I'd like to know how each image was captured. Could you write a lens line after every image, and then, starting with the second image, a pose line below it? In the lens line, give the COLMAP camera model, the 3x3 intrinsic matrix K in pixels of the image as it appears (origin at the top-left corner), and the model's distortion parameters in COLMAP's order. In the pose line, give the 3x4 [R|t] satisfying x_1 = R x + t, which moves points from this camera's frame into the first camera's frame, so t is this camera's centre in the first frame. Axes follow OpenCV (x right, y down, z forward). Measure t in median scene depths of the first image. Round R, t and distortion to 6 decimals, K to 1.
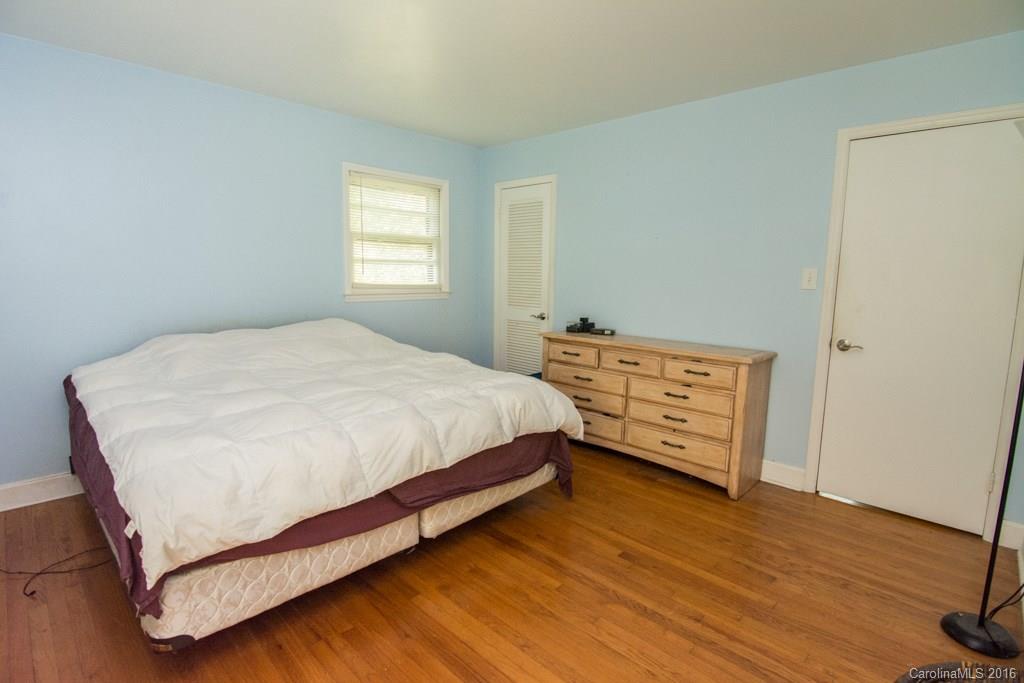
lens RADIAL K [[496.5, 0, 514.6], [0, 496.5, 338.1], [0, 0, 1]] dist [-0.002313, -0.010905]
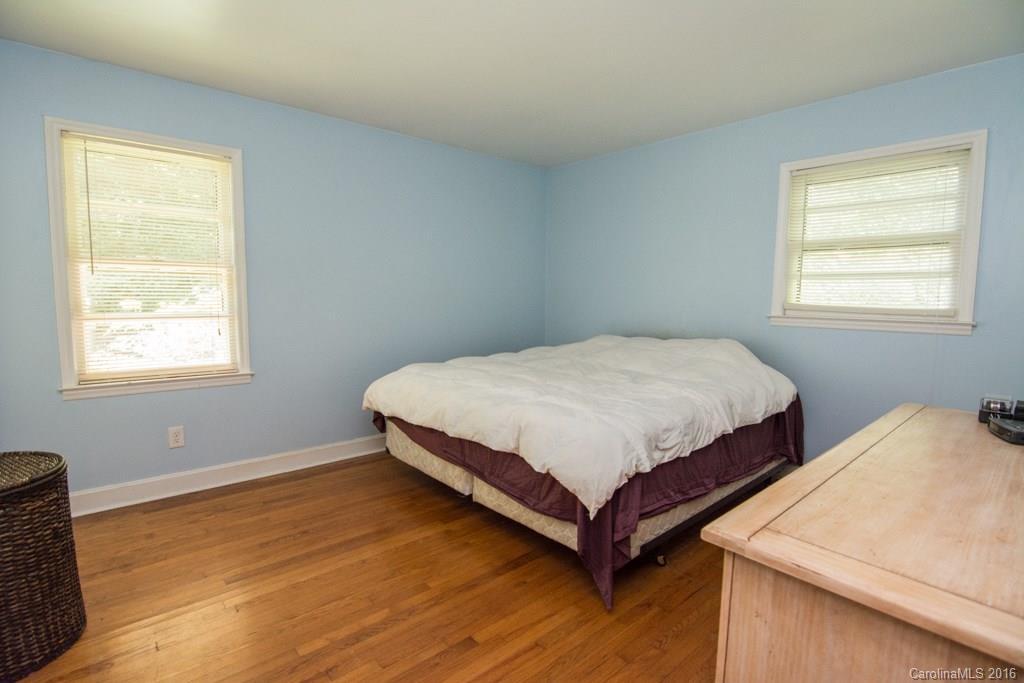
lens RADIAL K [[496.5, 0, 514.6], [0, 496.5, 338.1], [0, 0, 1]] dist [-0.002313, -0.010905]
pose [[-0.082935, 0.068375, -0.994207, 0.935509], [-0.141156, 0.986779, 0.079639, -0.093772], [0.986507, 0.146943, -0.072187, 1.046488]]
